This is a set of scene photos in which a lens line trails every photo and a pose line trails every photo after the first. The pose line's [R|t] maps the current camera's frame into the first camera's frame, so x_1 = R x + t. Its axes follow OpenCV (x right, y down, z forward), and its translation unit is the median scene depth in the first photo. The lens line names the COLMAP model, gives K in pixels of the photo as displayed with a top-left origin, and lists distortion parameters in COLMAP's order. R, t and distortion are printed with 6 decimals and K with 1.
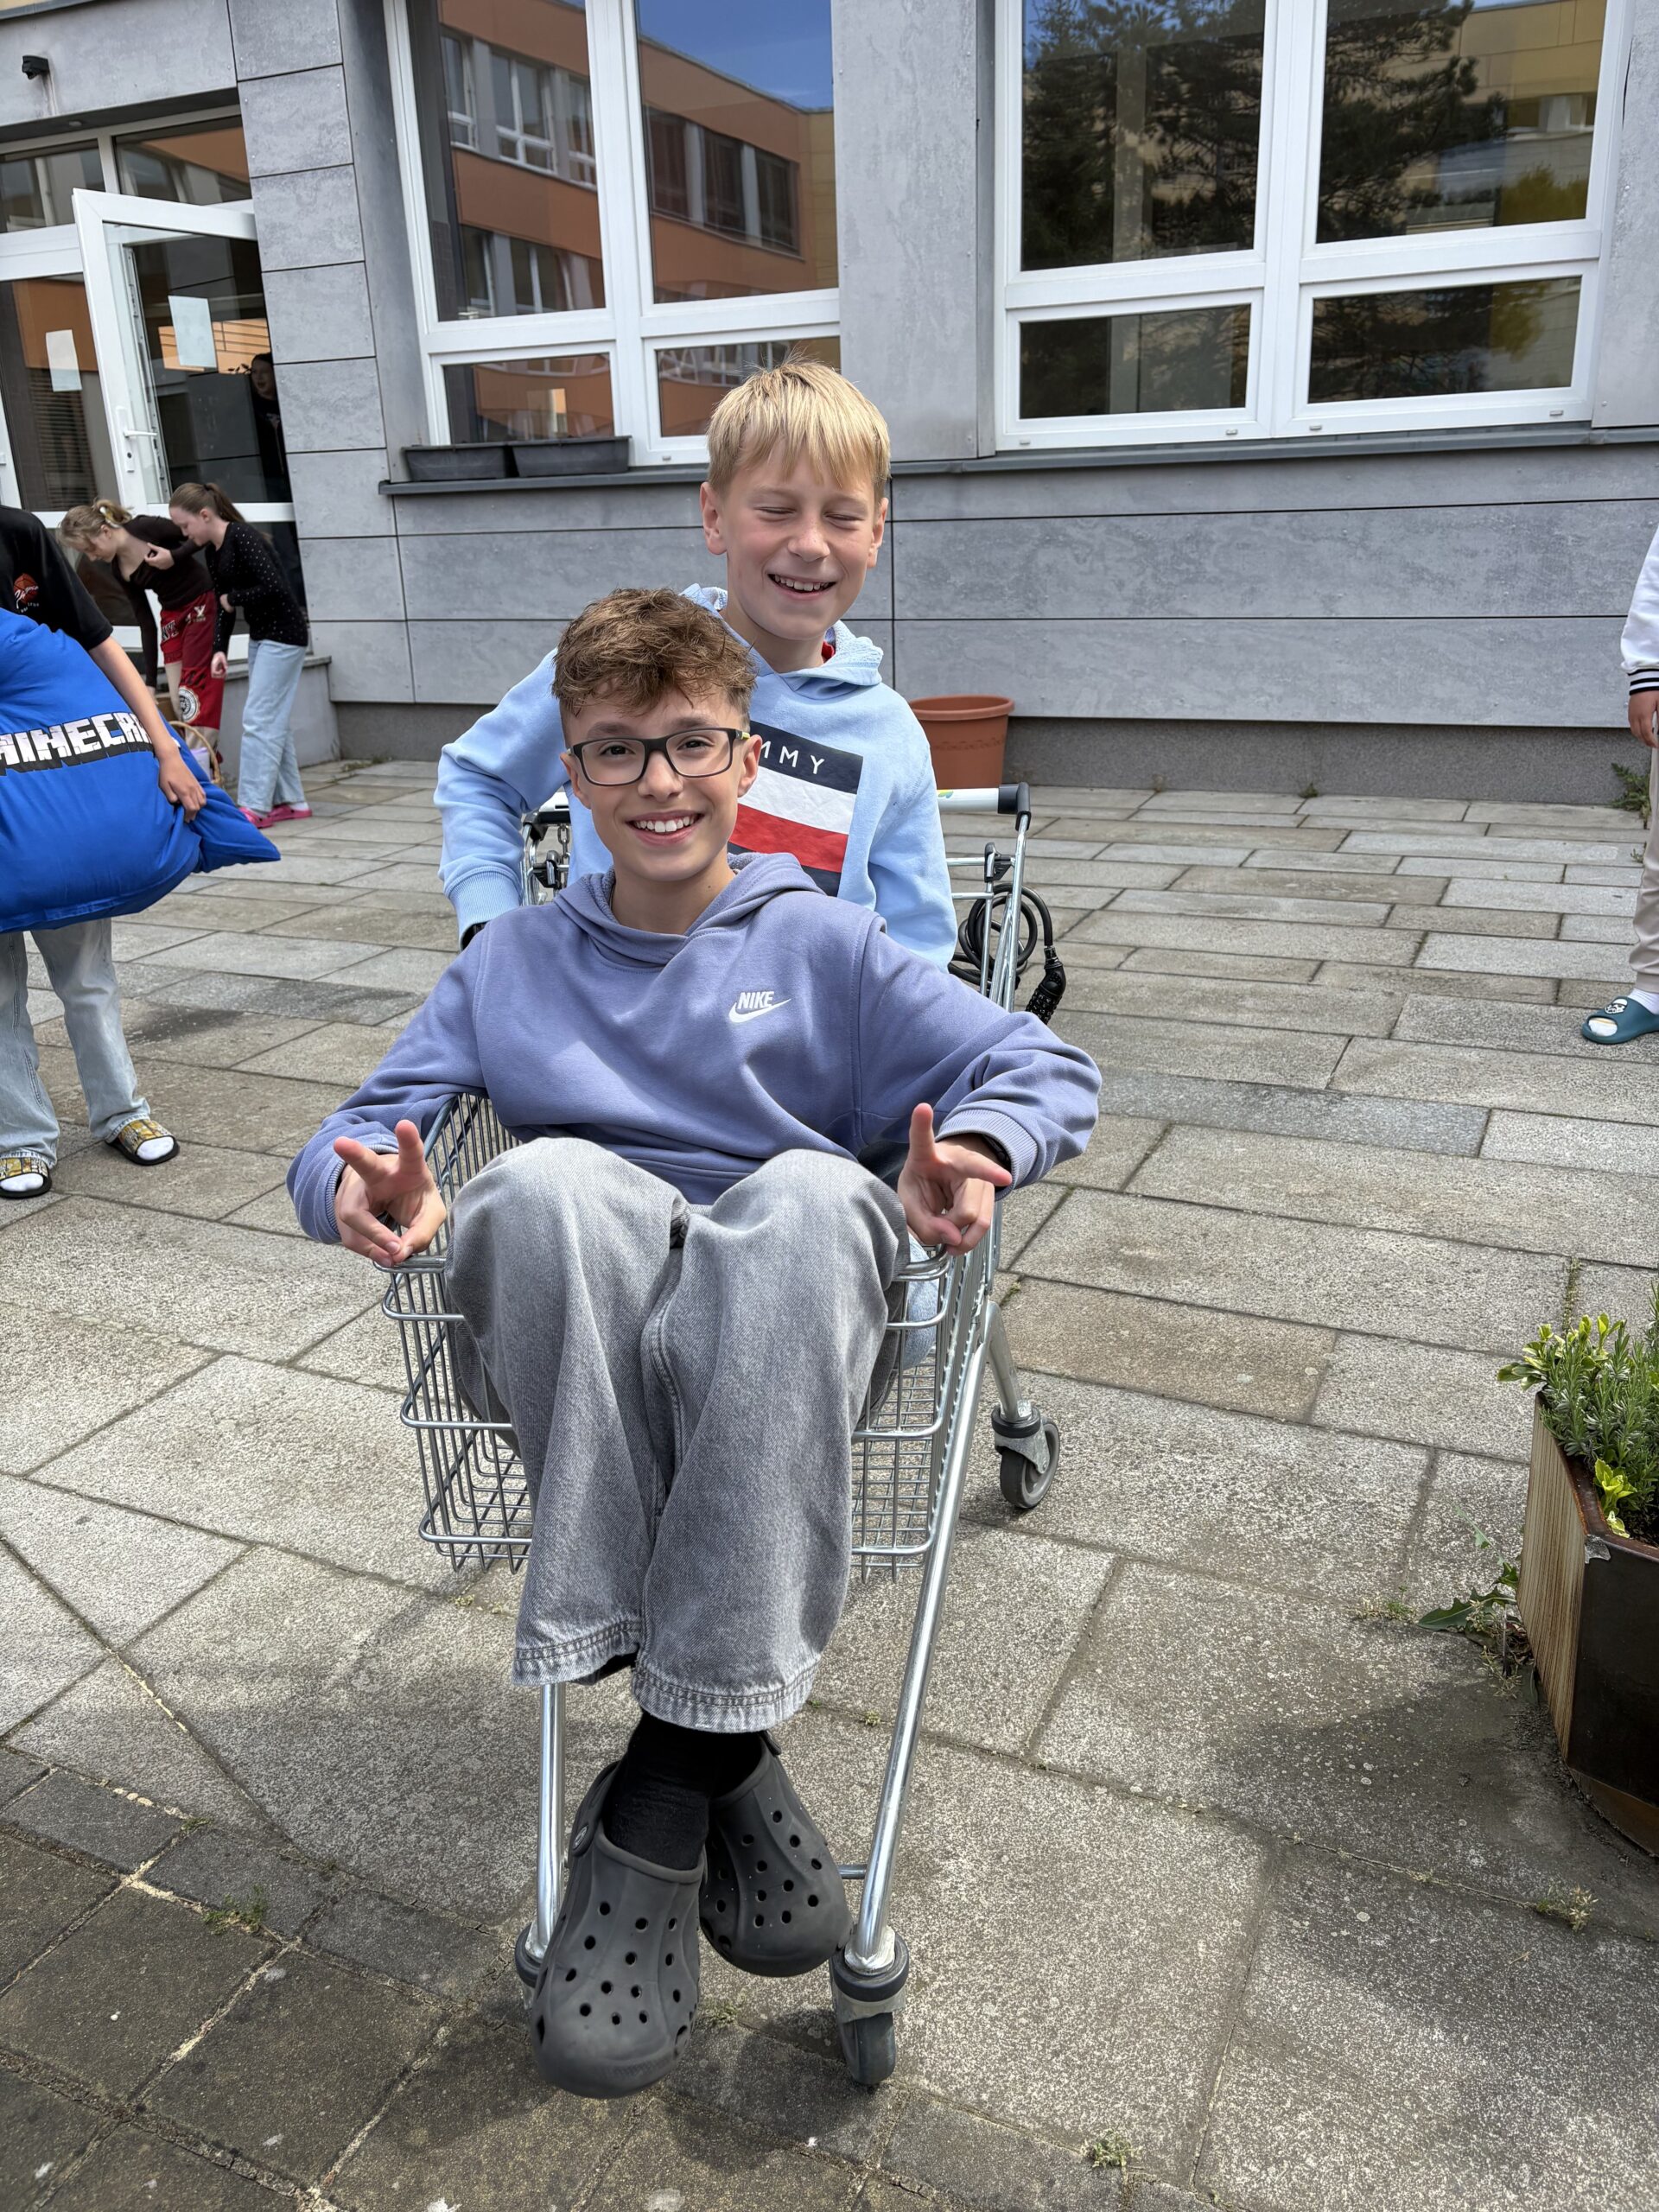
lens RADIAL K [[1678.0, 0, 848.2], [0, 1678.0, 1099.6], [0, 0, 1]] dist [0.030823, -0.023847]
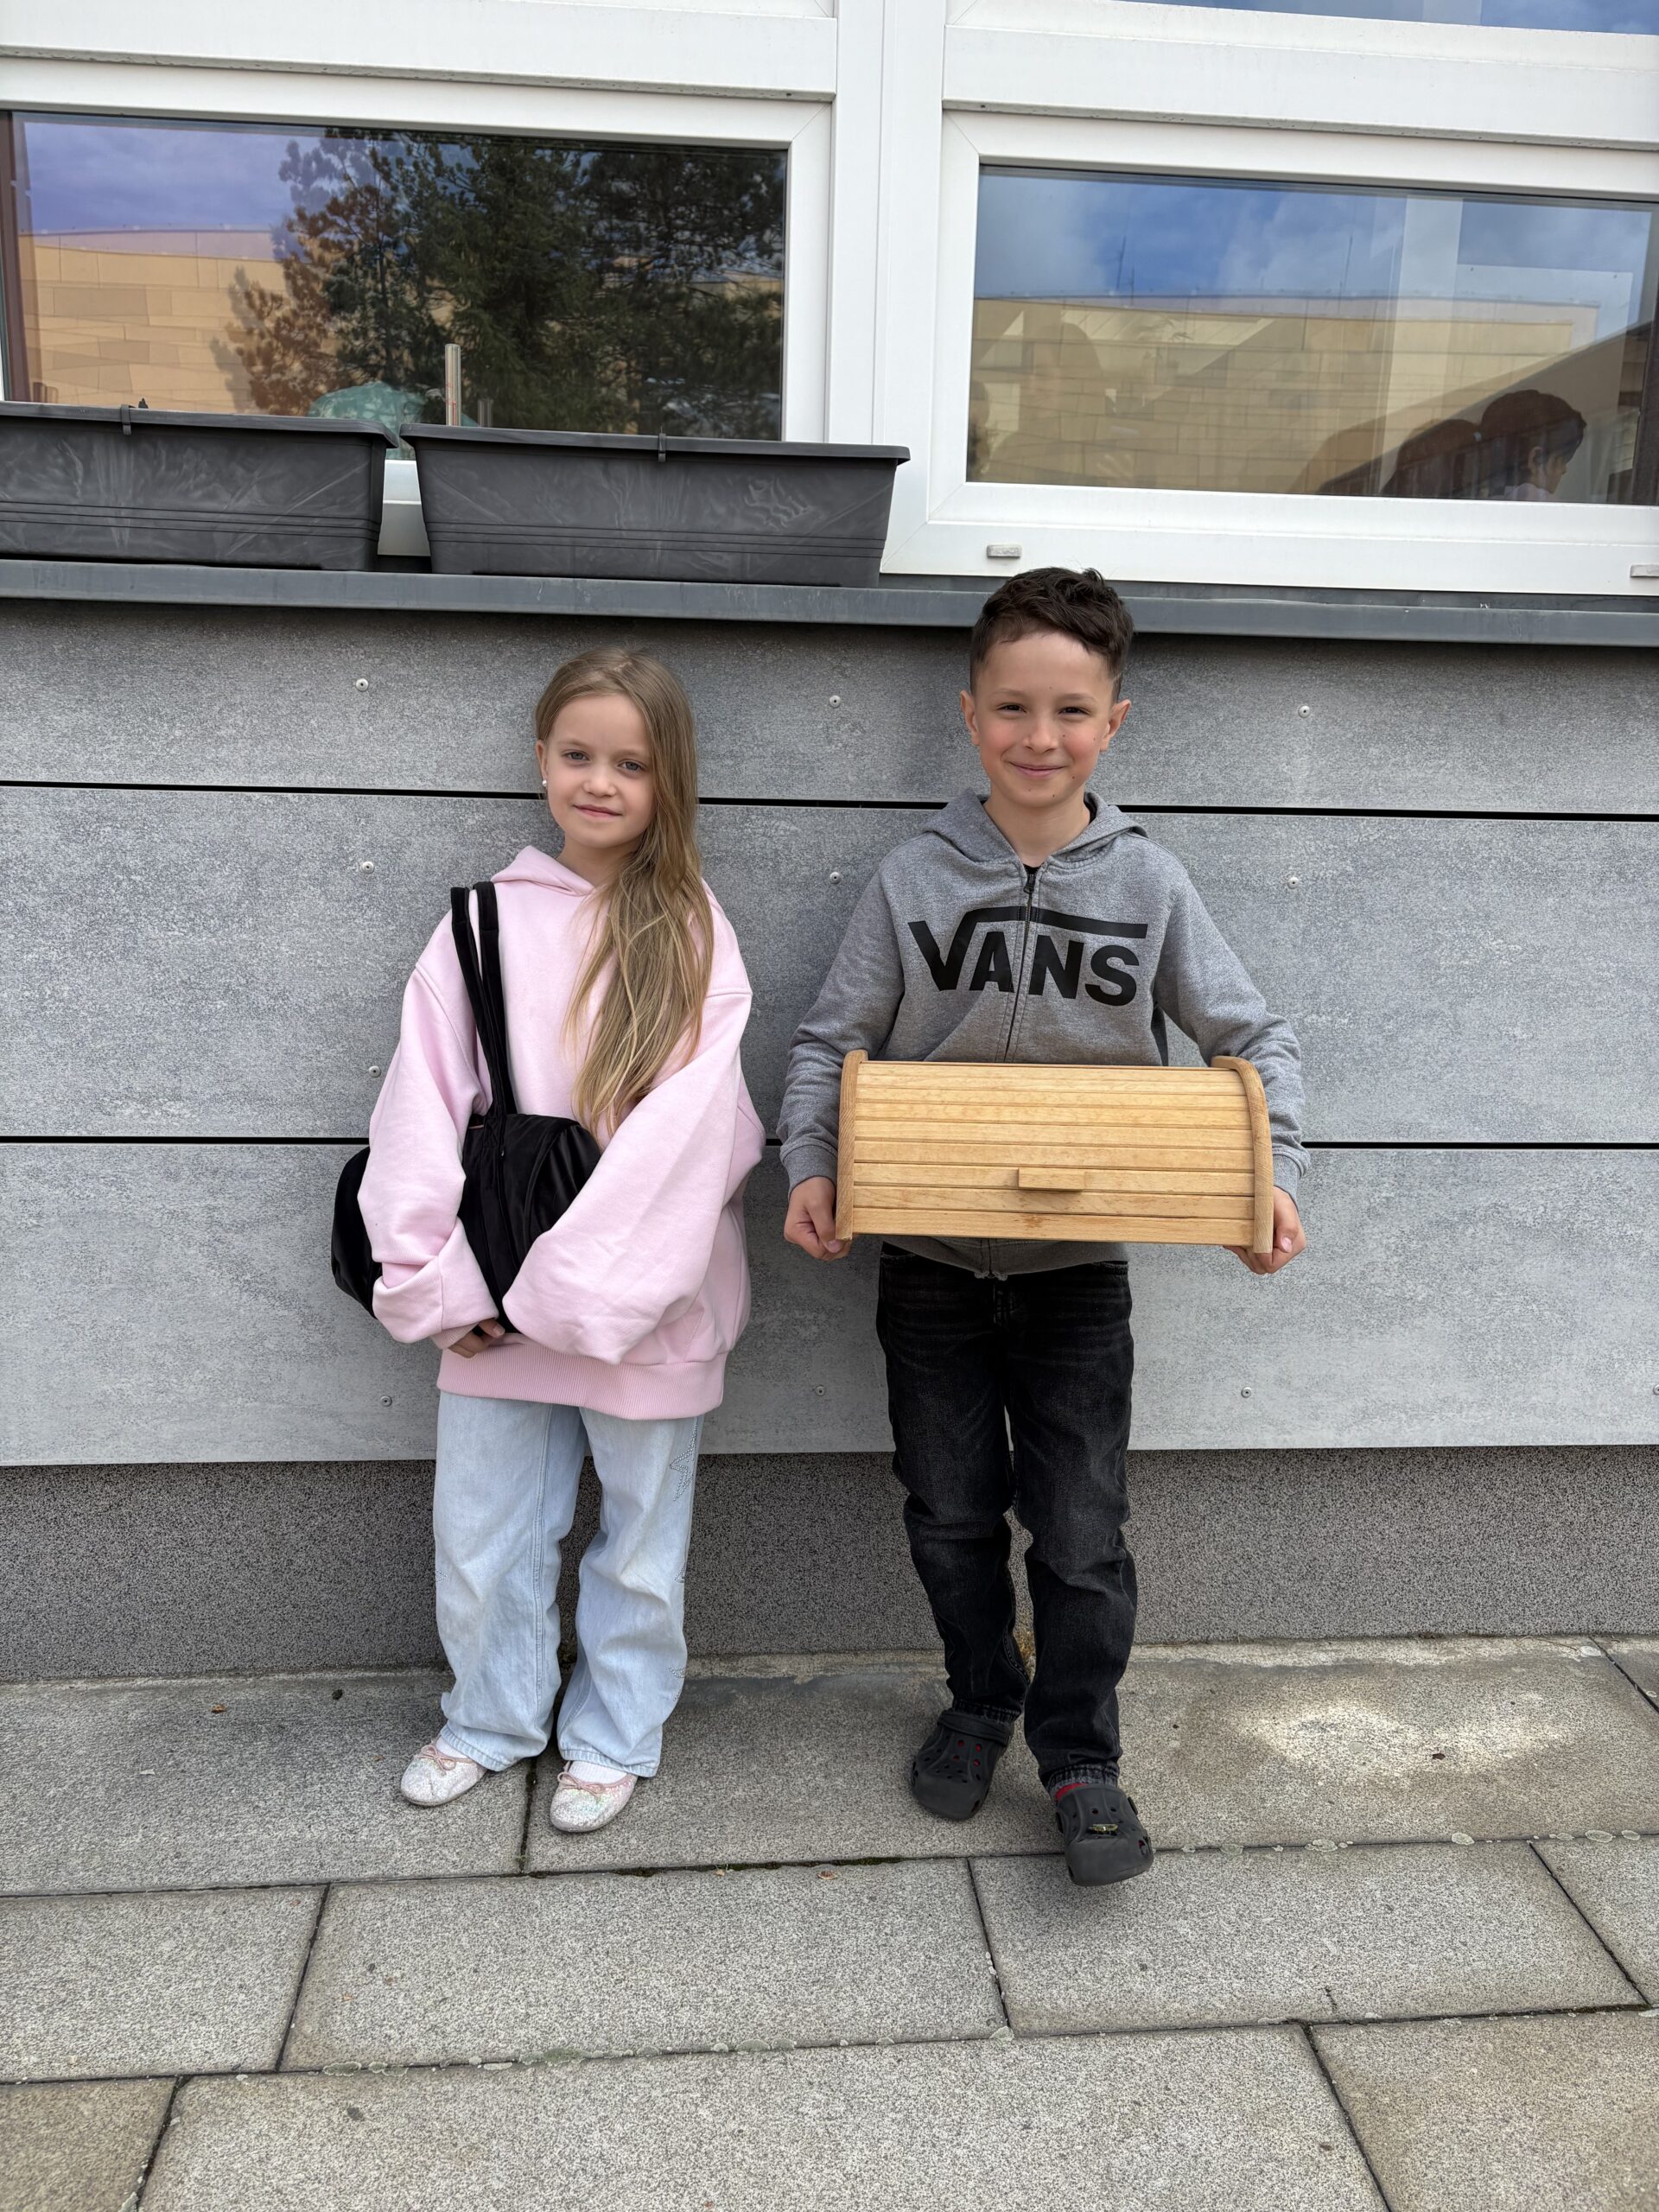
lens RADIAL K [[1678.0, 0, 814.5], [0, 1678.0, 1106.0], [0, 0, 1]] dist [0.030823, -0.023847]
pose [[0.873141, -0.059818, 0.483784, -0.281150], [0.111742, 0.990577, -0.079194, -0.278031], [-0.474488, 0.123207, 0.871597, 0.802261]]
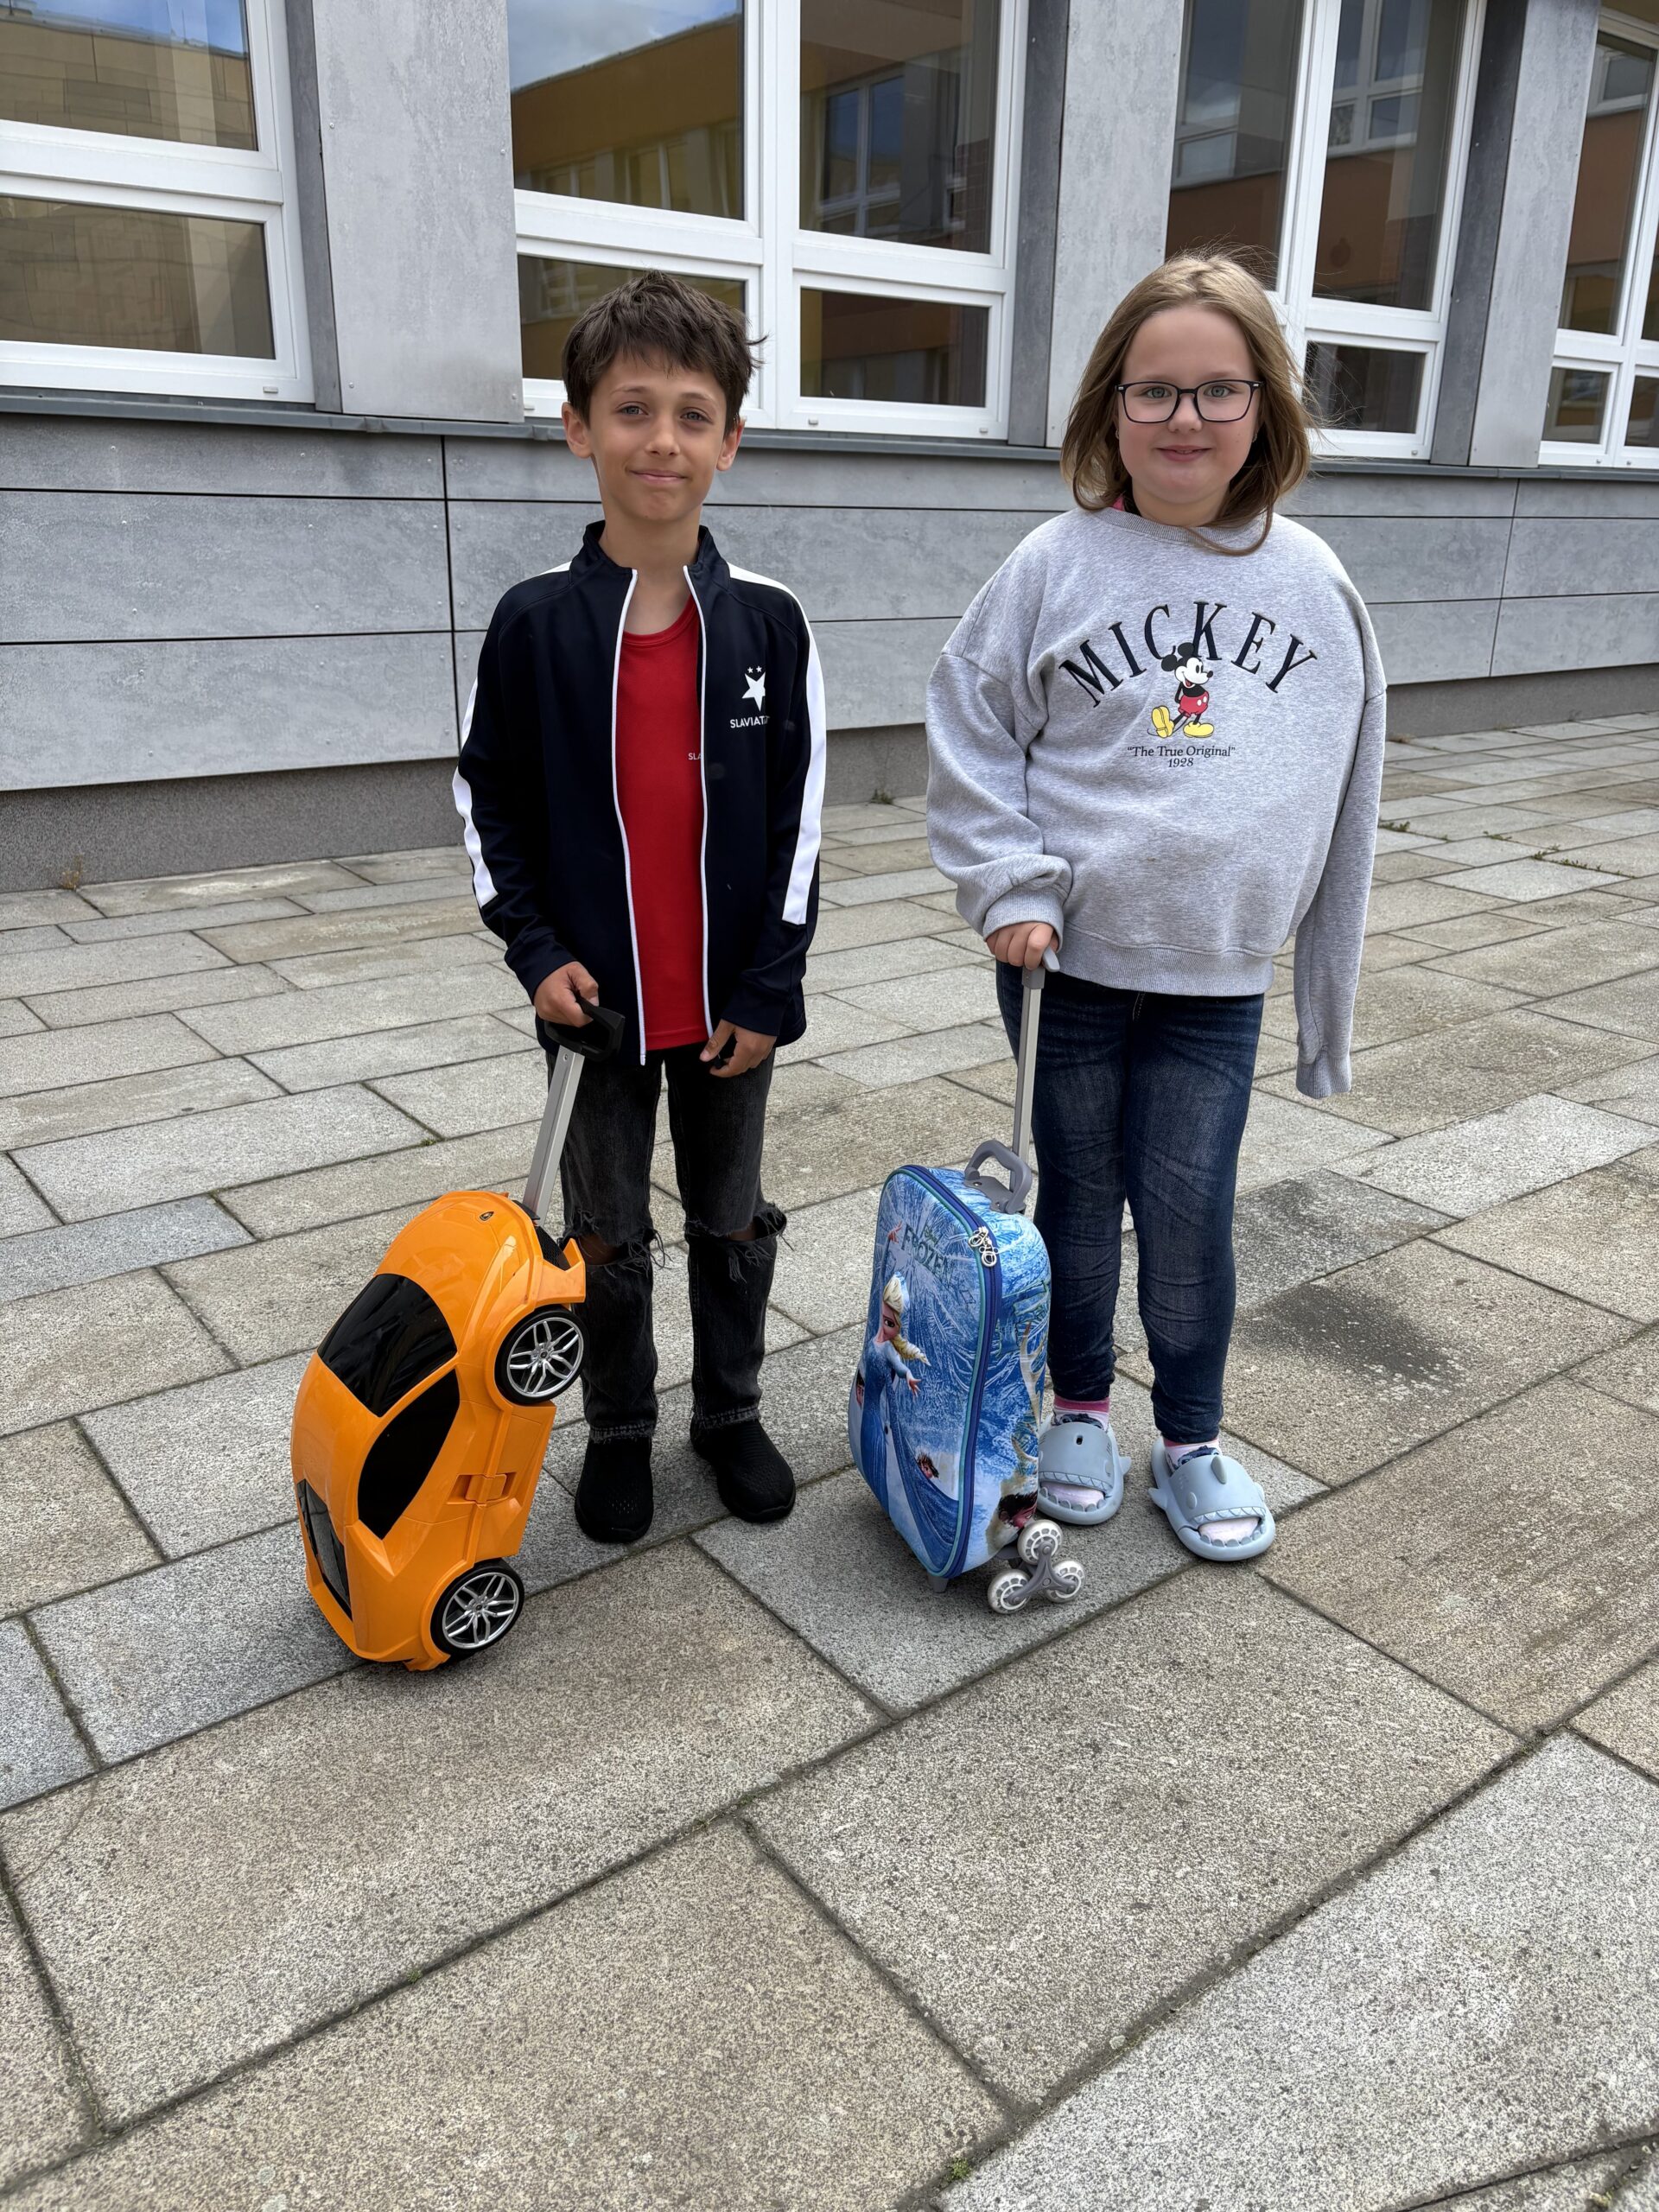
lens RADIAL K [[1678.0, 0, 831.6], [0, 1678.0, 1086.4], [0, 0, 1]] dist [0.030823, -0.023847]
pose [[0.477781, -0.250198, 0.842096, -0.539383], [0.259828, 0.955944, 0.136604, -0.144341], [-0.839175, 0.153533, 0.521740, 0.479207]]
